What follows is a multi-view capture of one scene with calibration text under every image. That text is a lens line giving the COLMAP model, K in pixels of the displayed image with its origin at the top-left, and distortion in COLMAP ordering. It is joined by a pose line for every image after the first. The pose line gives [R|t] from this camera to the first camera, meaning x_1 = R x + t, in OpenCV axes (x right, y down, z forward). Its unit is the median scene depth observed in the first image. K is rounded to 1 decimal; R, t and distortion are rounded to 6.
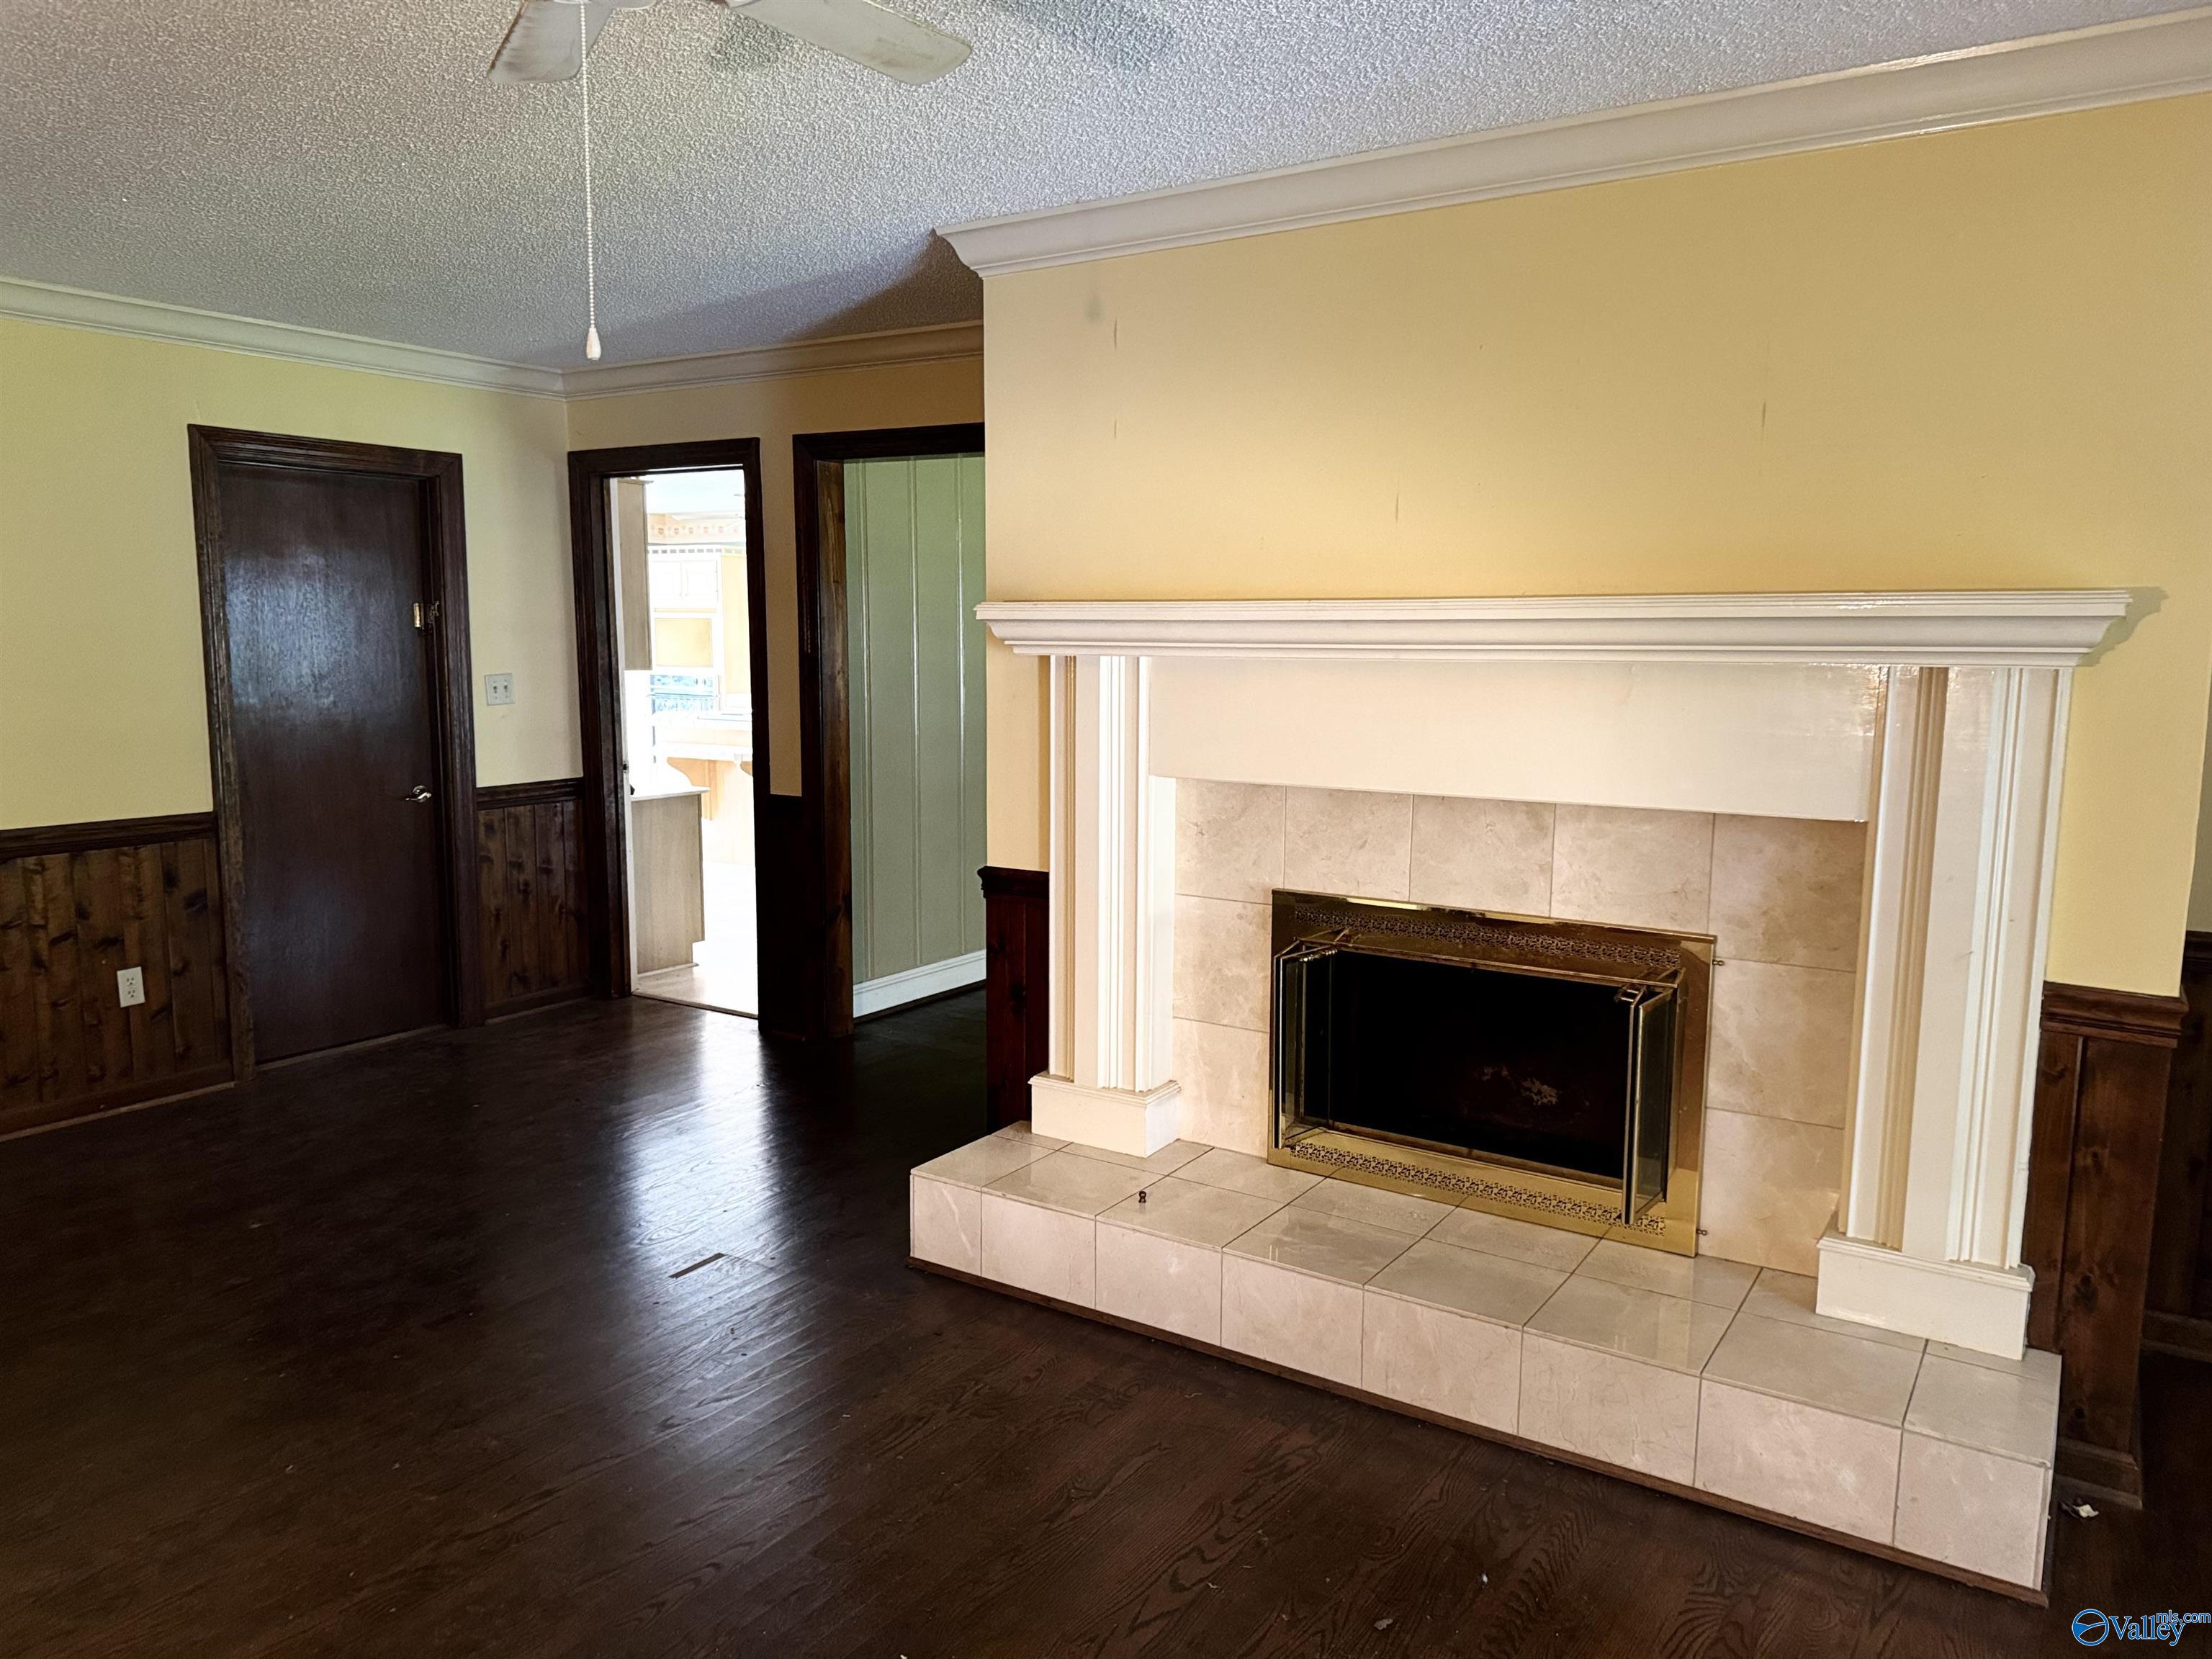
lens RADIAL K [[1550.6, 0, 1100.0], [0, 1550.6, 832.8], [0, 0, 1]] dist [0.169449, -0.264316]
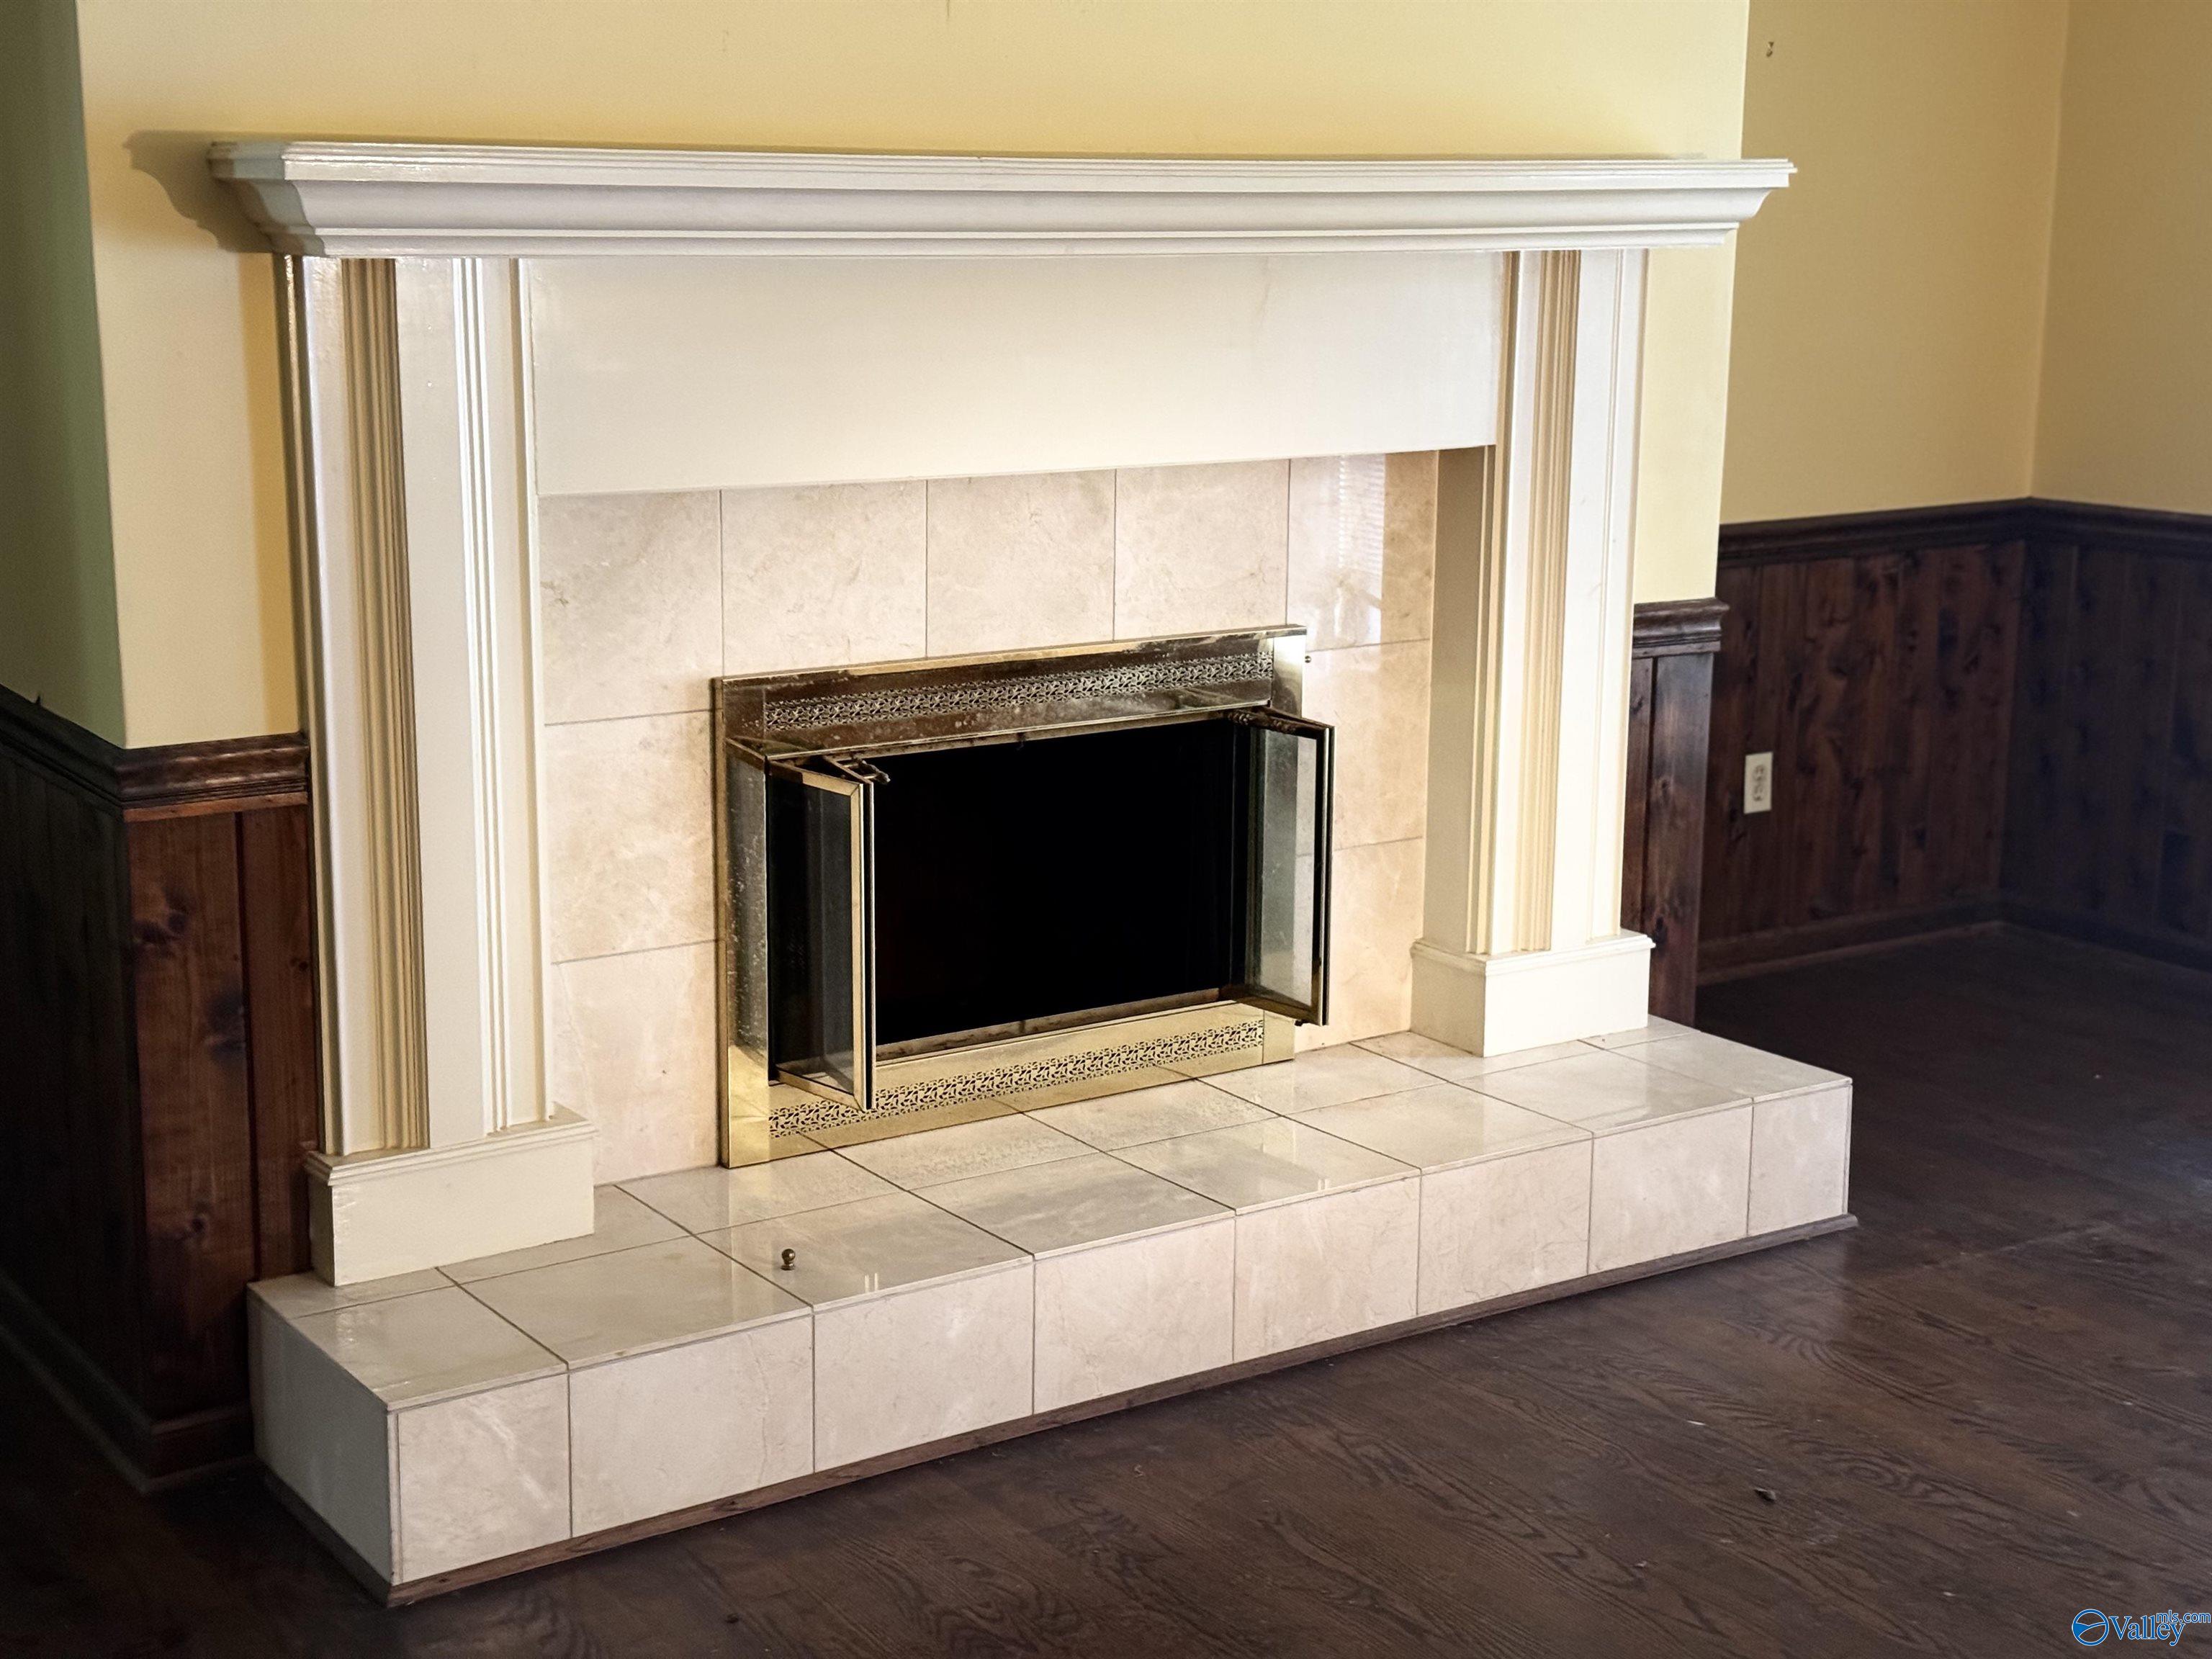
lens RADIAL K [[3070.3, 0, 1040.6], [0, 3070.3, 822.5], [0, 0, 1]] dist [0.138485, 0.007119]
pose [[0.389568, -0.187648, 0.901679, -0.936077], [0.119037, 0.981071, 0.152740, -0.075262], [-0.913273, 0.047830, 0.404531, 0.505800]]
